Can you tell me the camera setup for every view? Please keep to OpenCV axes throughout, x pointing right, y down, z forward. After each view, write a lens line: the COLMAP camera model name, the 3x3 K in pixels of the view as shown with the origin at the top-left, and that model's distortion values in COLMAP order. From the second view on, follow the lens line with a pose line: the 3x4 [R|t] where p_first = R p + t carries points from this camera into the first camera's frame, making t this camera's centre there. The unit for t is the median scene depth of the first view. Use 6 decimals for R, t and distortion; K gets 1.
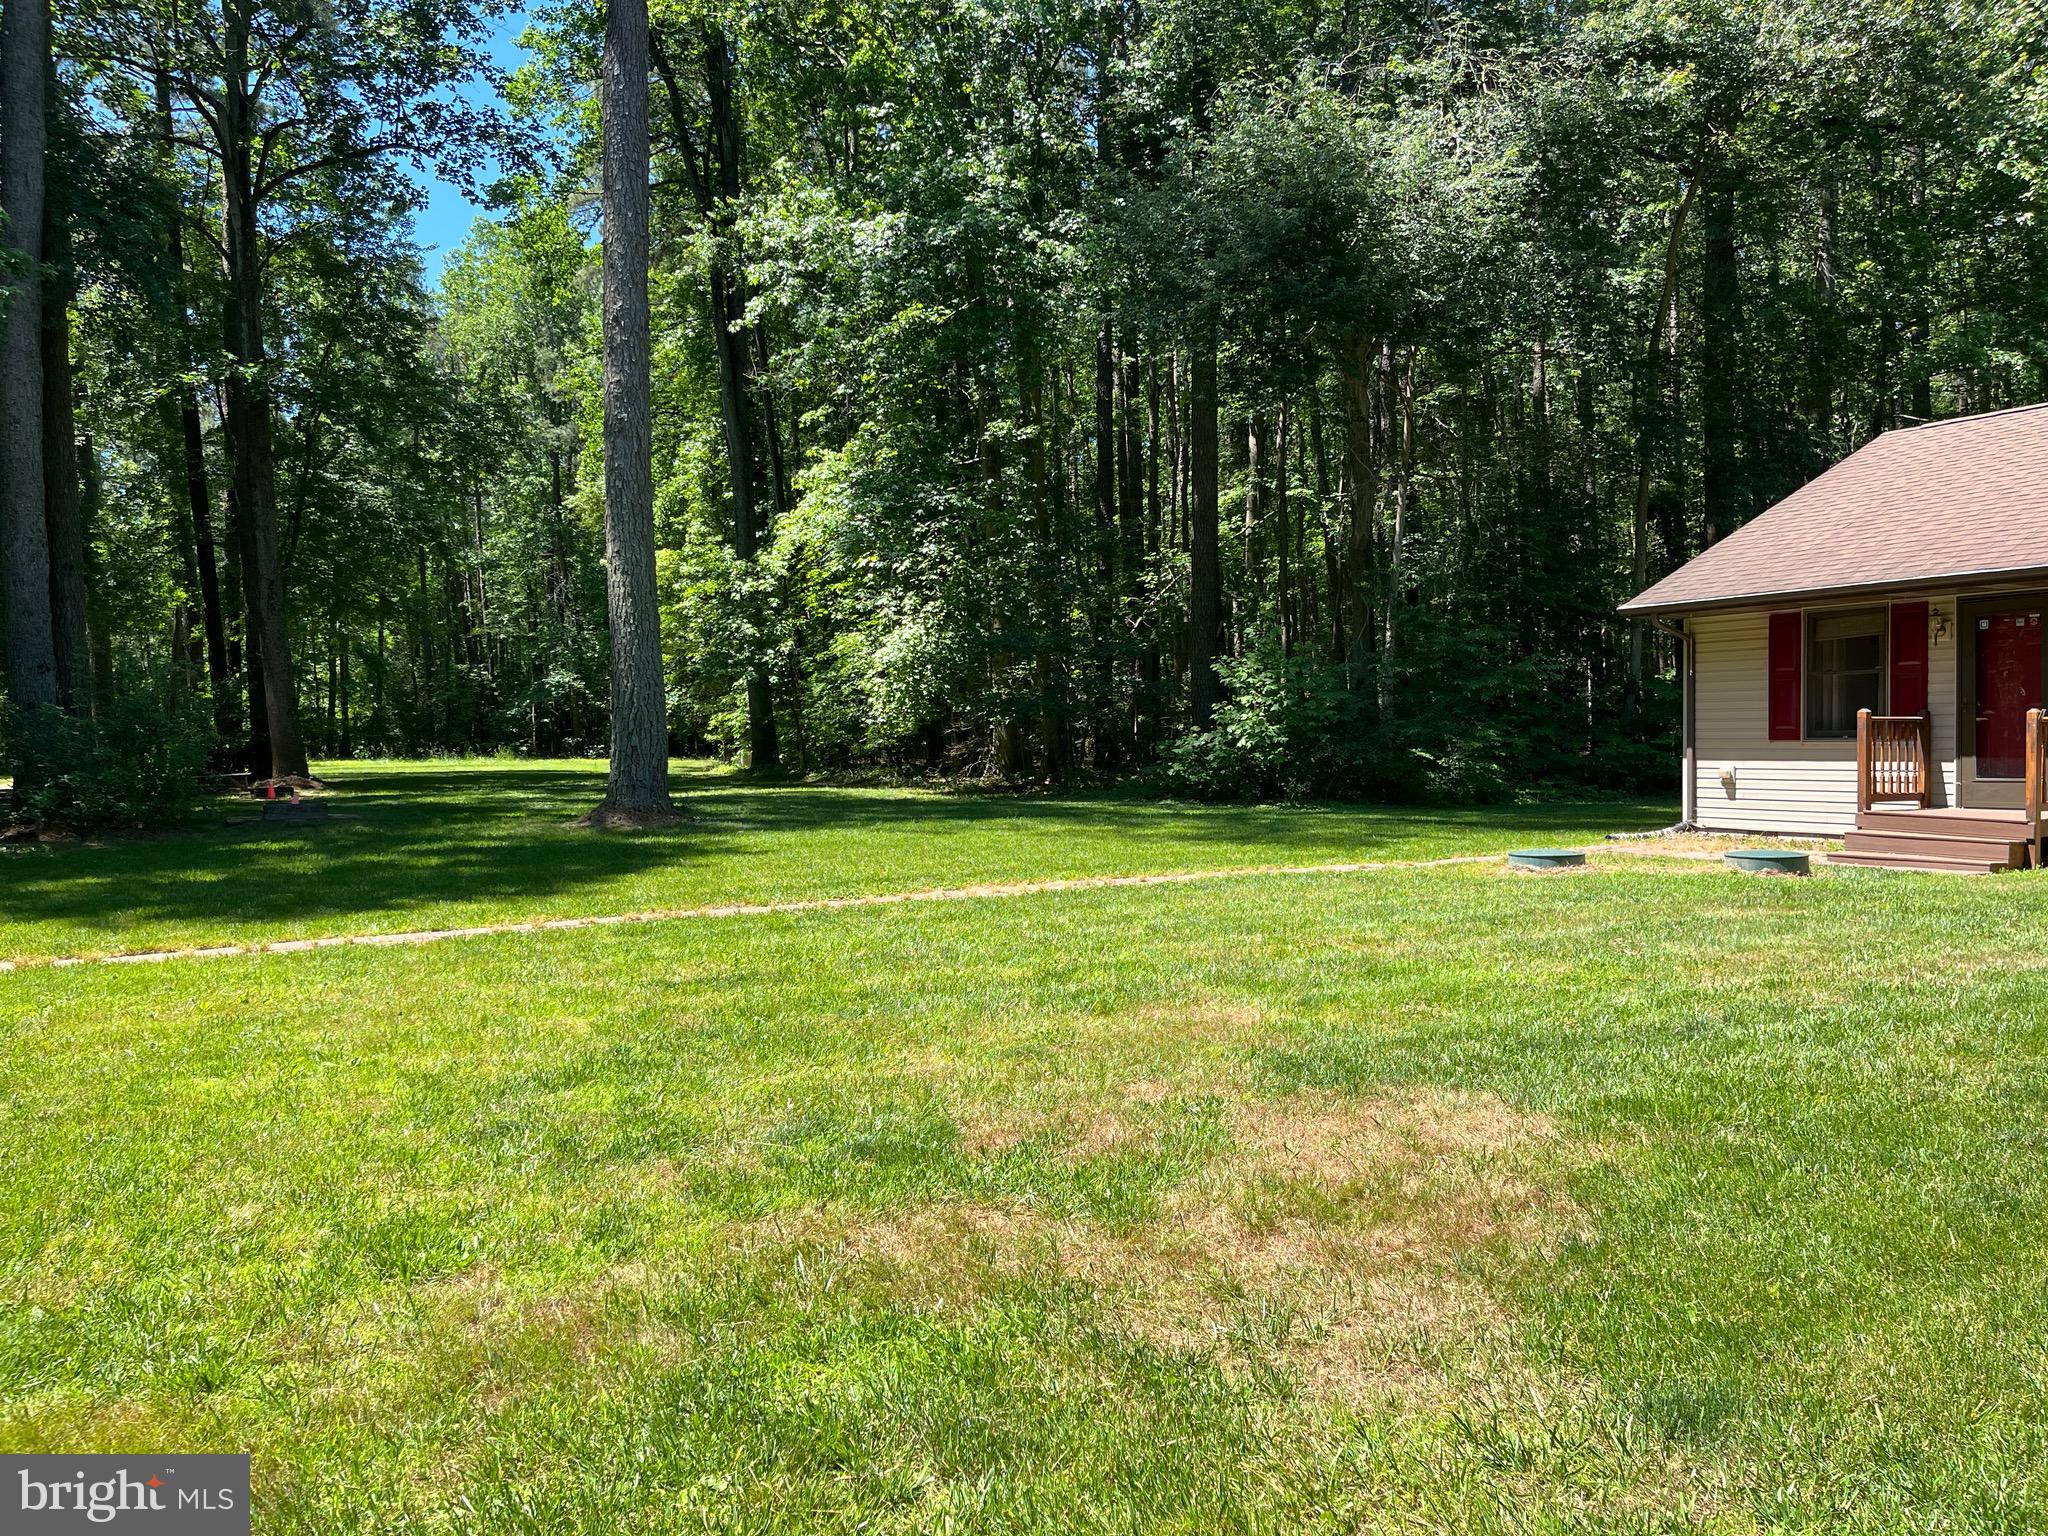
lens RADIAL K [[1544.5, 0, 1024.0], [0, 1544.5, 768.0], [0, 0, 1]] dist [0.081805, -0.068231]
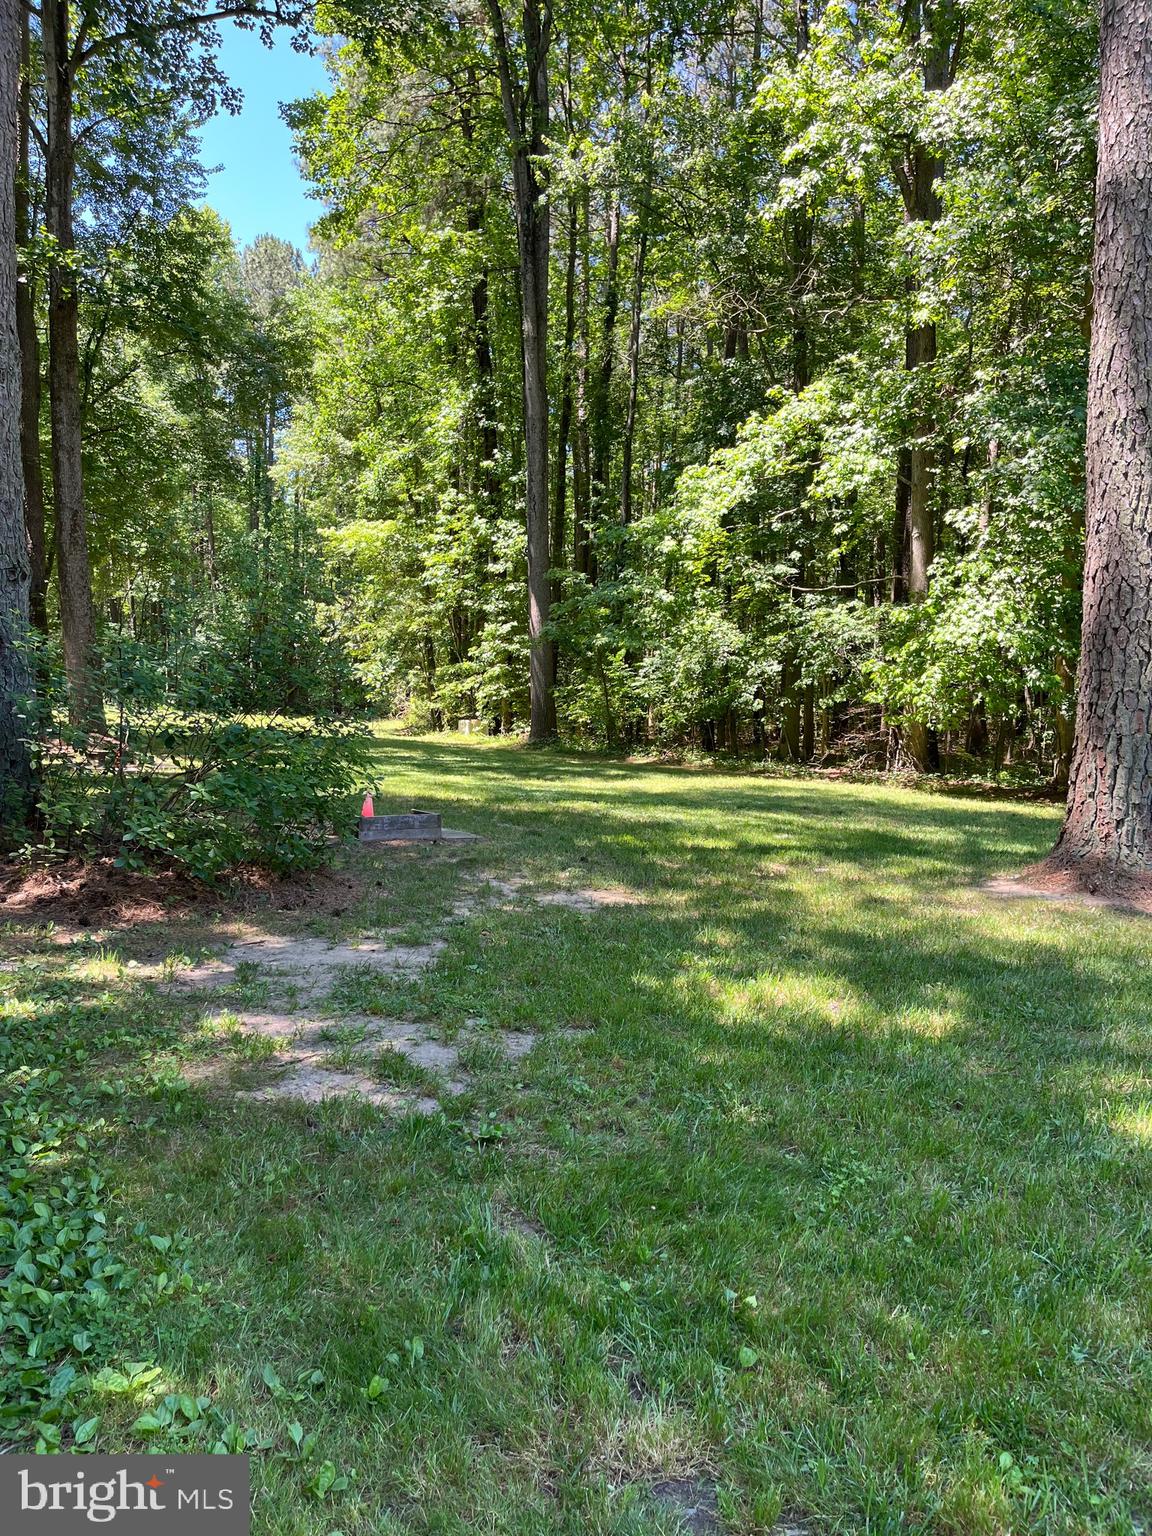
lens RADIAL K [[1158.4, 0, 576.0], [0, 1158.4, 768.0], [0, 0, 1]] dist [0.081805, -0.068231]
pose [[0.994844, 0.022365, 0.098918, -0.273173], [-0.026758, 0.998703, 0.043307, -0.018969], [-0.097821, -0.045731, 0.994153, 0.323715]]
